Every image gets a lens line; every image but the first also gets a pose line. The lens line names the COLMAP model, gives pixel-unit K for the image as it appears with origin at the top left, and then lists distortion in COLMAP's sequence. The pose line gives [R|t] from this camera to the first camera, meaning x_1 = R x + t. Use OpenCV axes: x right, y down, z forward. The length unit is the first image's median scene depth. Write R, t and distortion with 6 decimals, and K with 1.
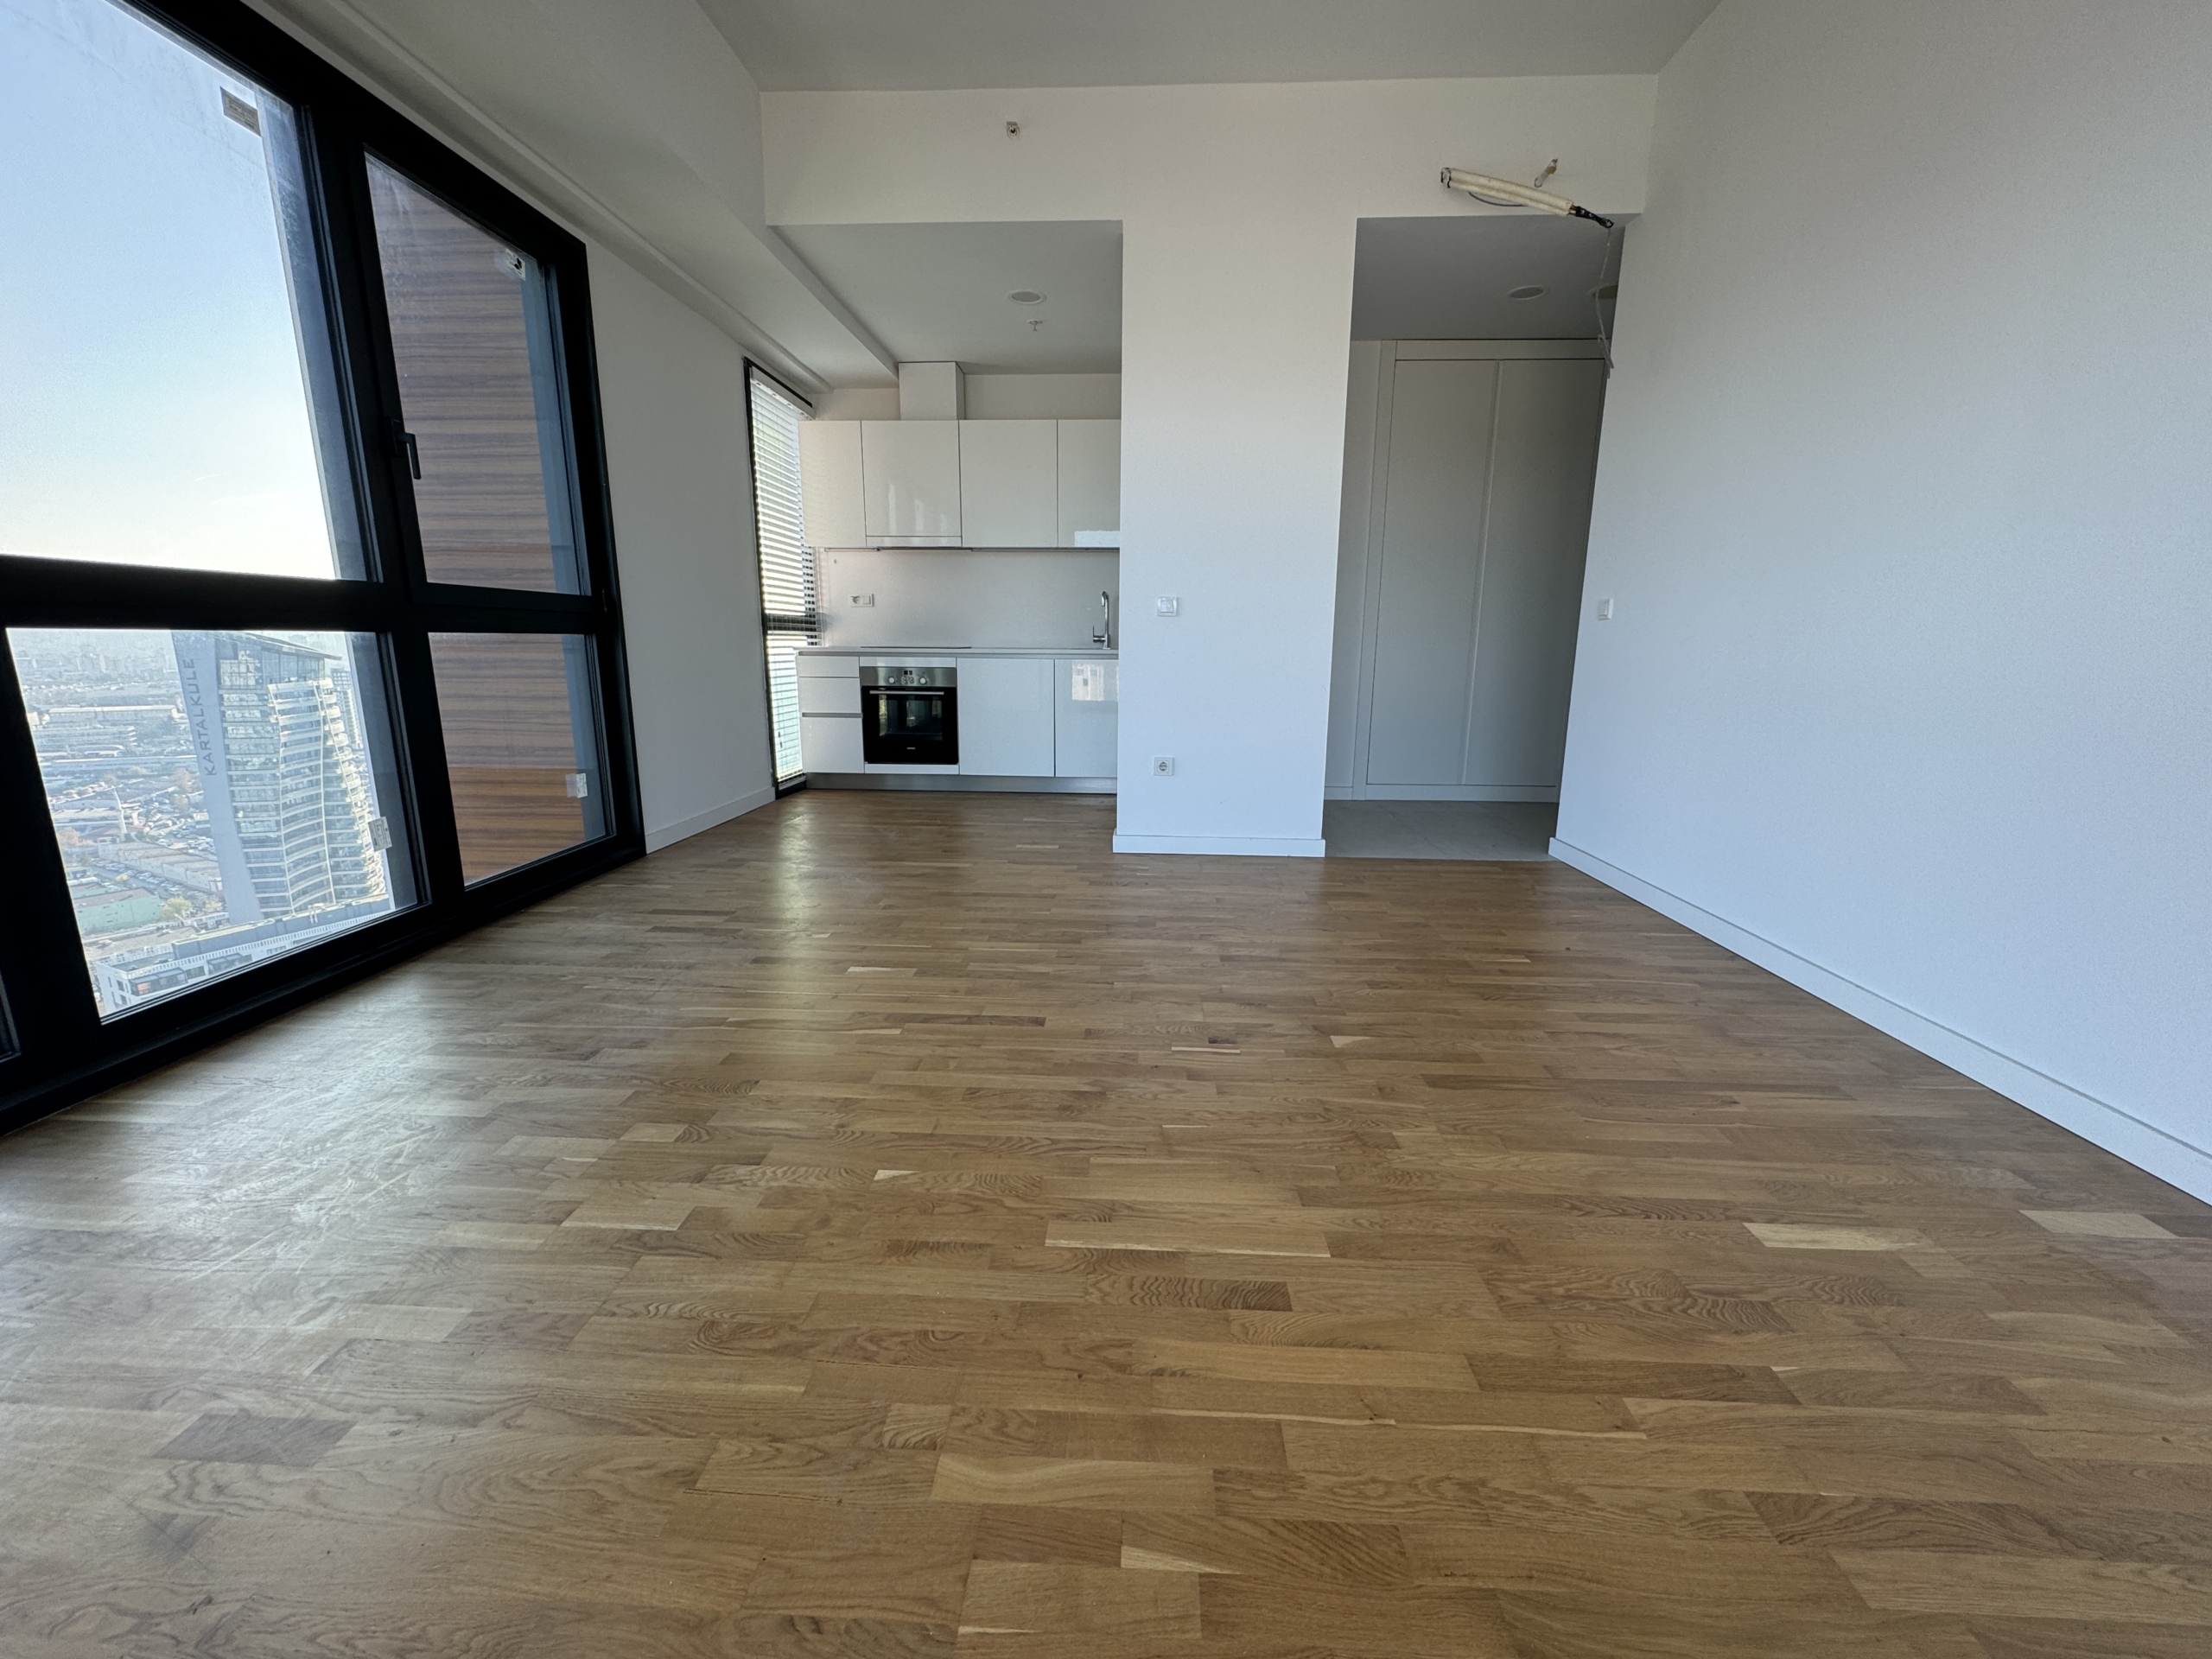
lens RADIAL K [[881.5, 0, 1106.2], [0, 881.5, 826.3], [0, 0, 1]] dist [-0.004277, 0.001266]
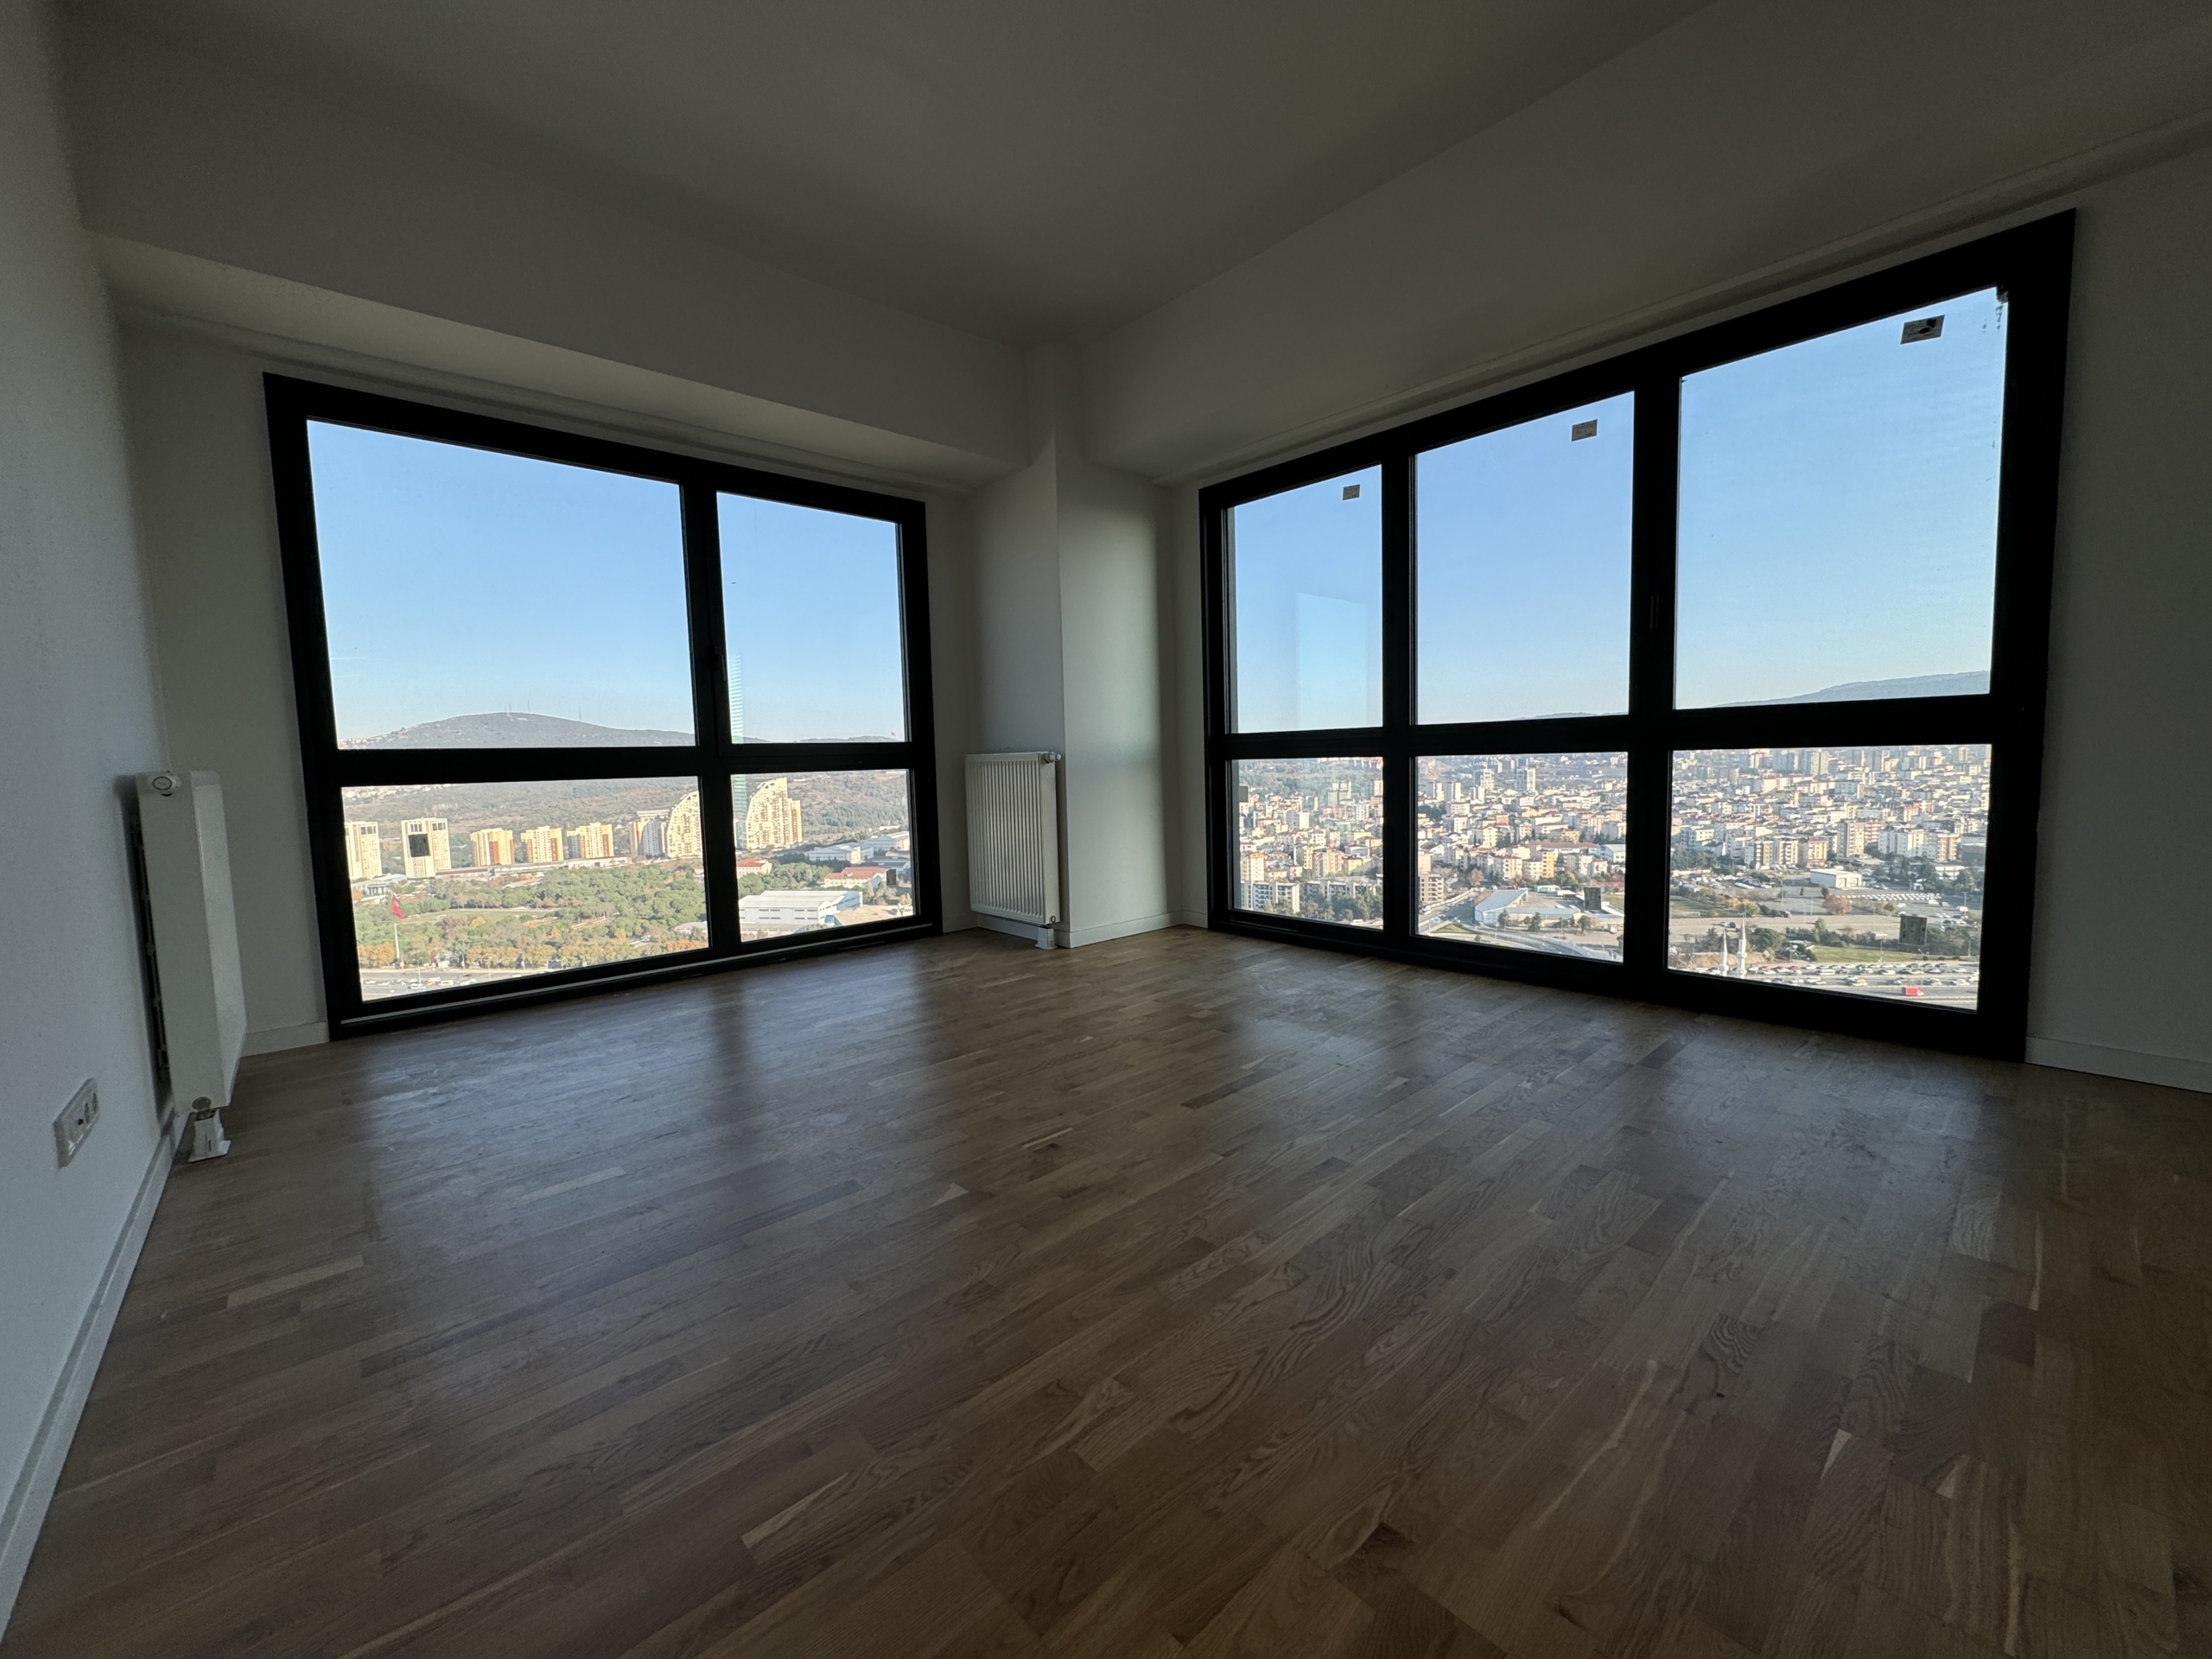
lens RADIAL K [[881.5, 0, 1106.6], [0, 881.5, 827.9], [0, 0, 1]] dist [-0.004277, 0.001266]
pose [[-0.706760, 0.069078, -0.704073, 0.719980], [-0.123989, 0.967723, 0.219407, -0.331668], [0.696503, 0.242365, -0.675383, 1.509373]]
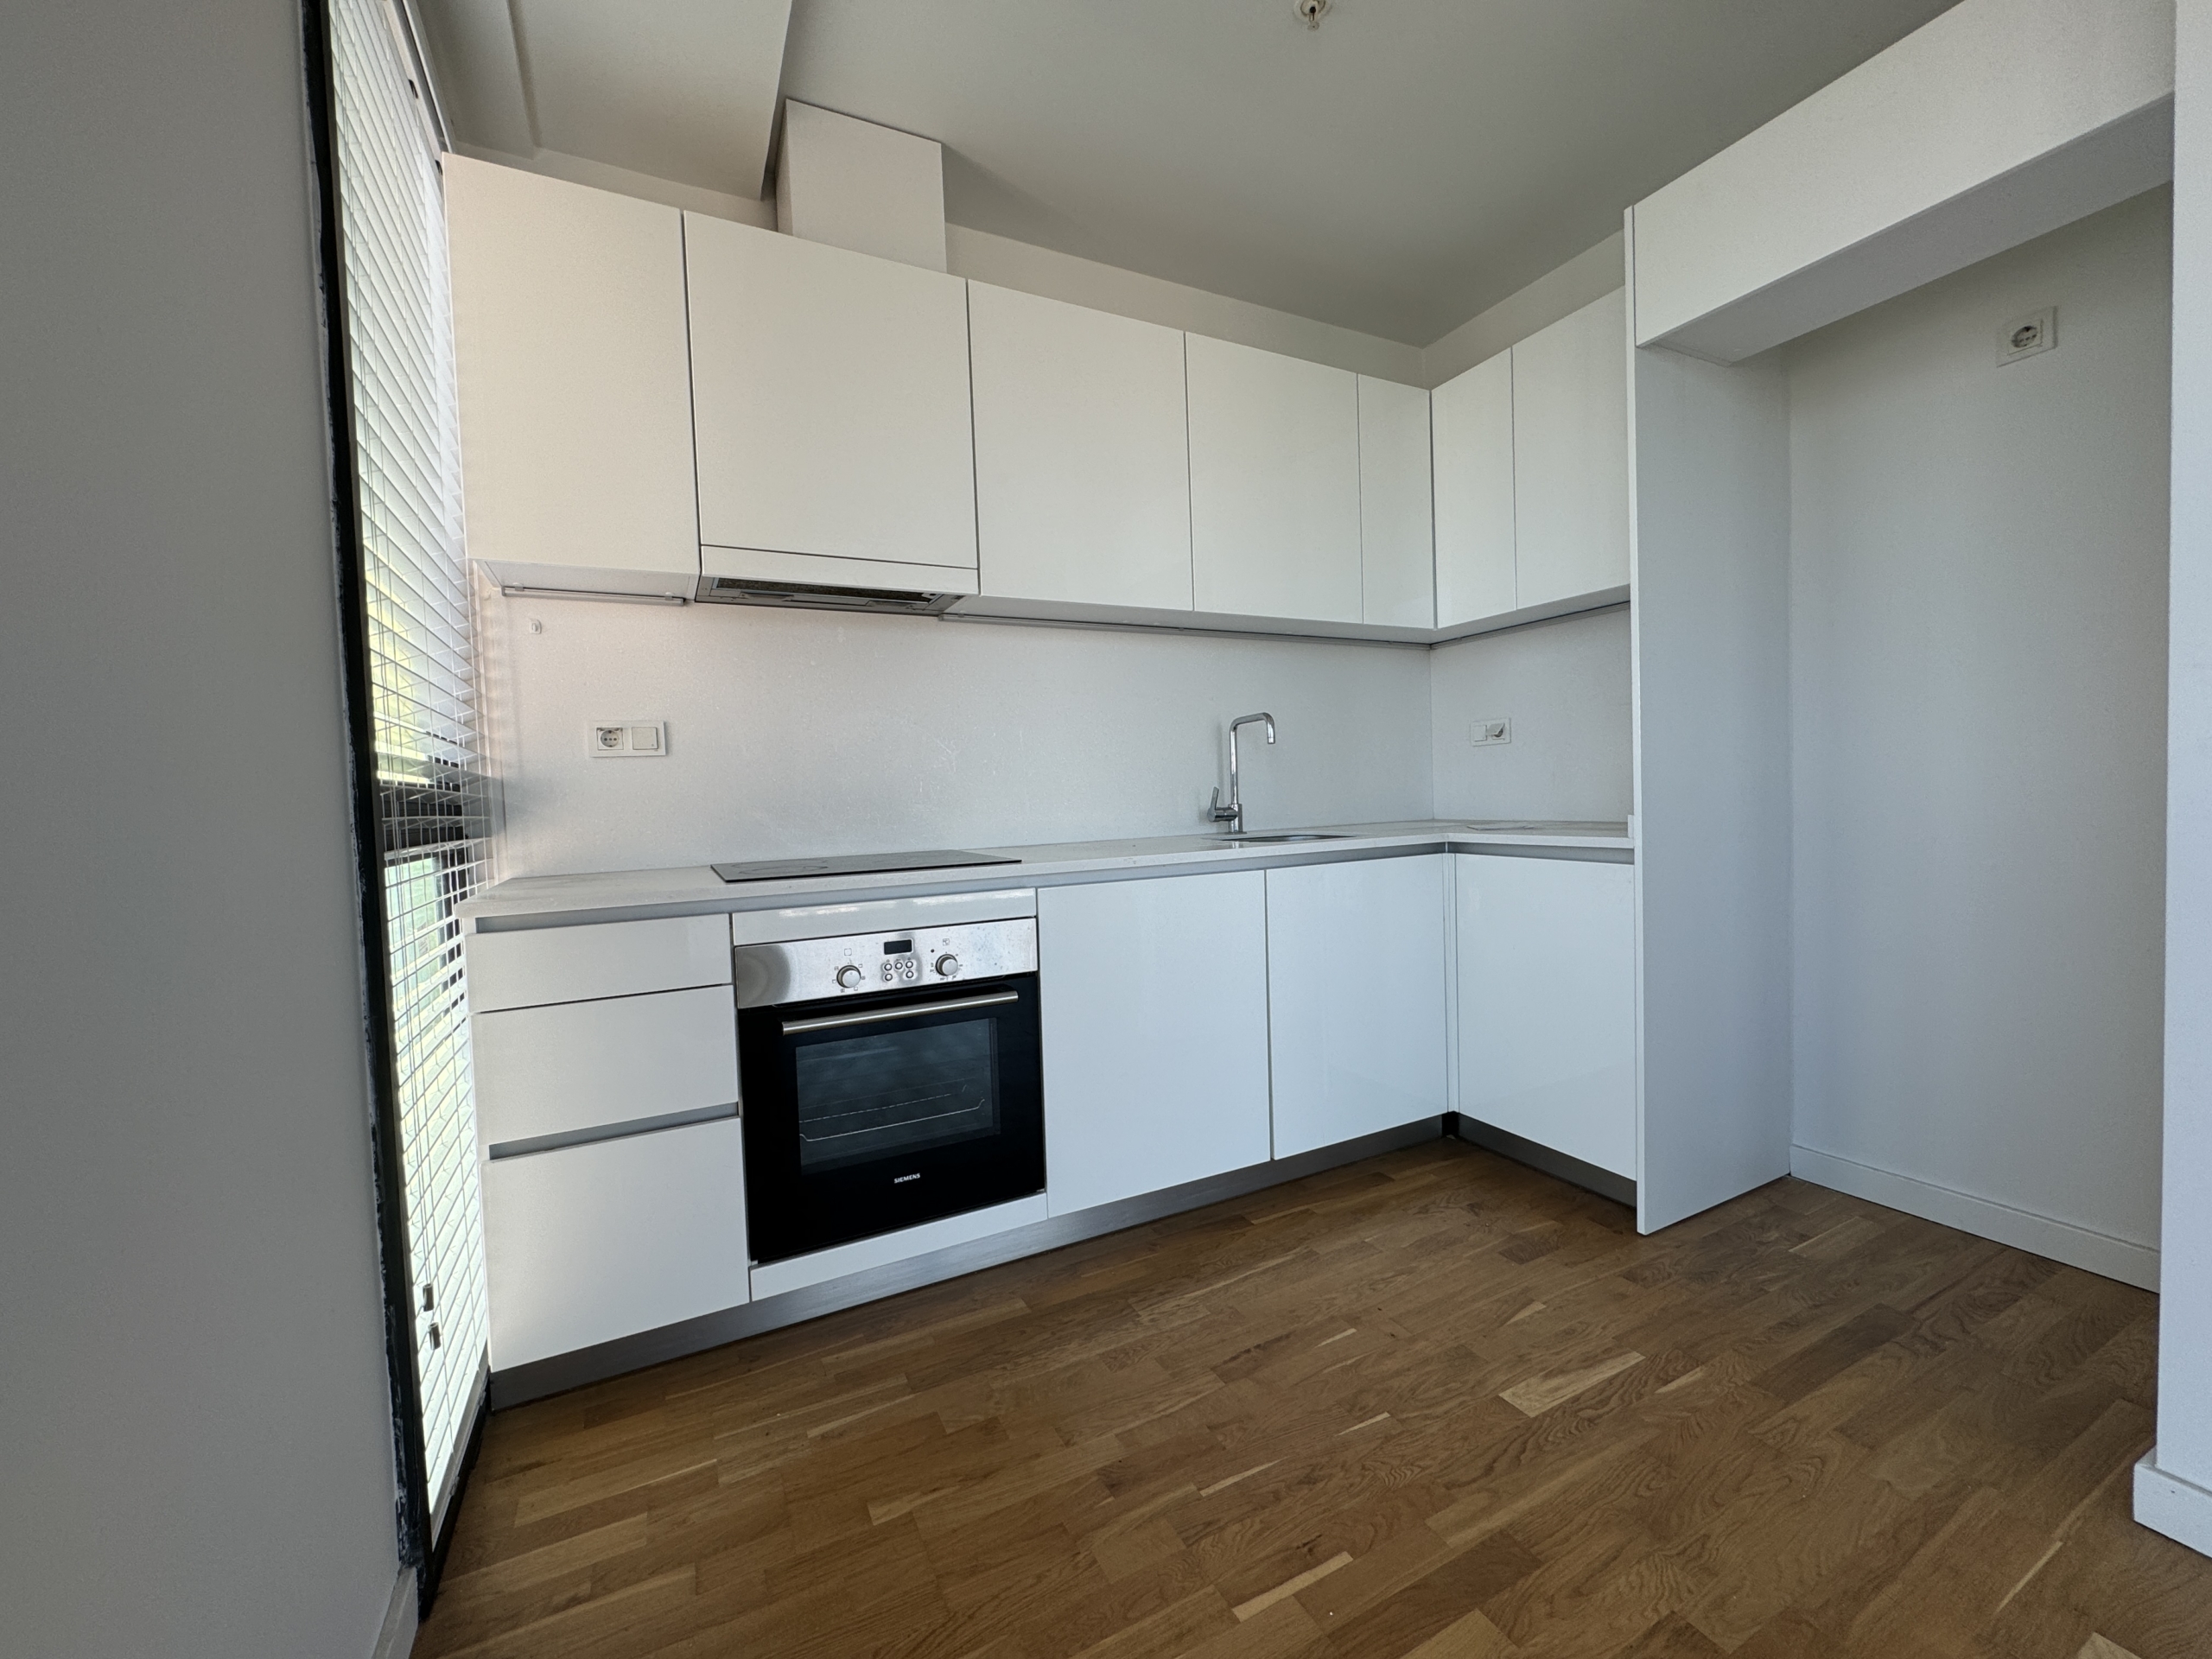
lens RADIAL K [[881.5, 0, 1109.4], [0, 881.5, 827.6], [0, 0, 1]] dist [-0.004277, 0.001266]
pose [[0.865181, -0.056957, 0.498215, -0.716254], [0.144942, 0.979525, -0.139720, -0.365390], [-0.480056, 0.193095, 0.855722, 1.542561]]
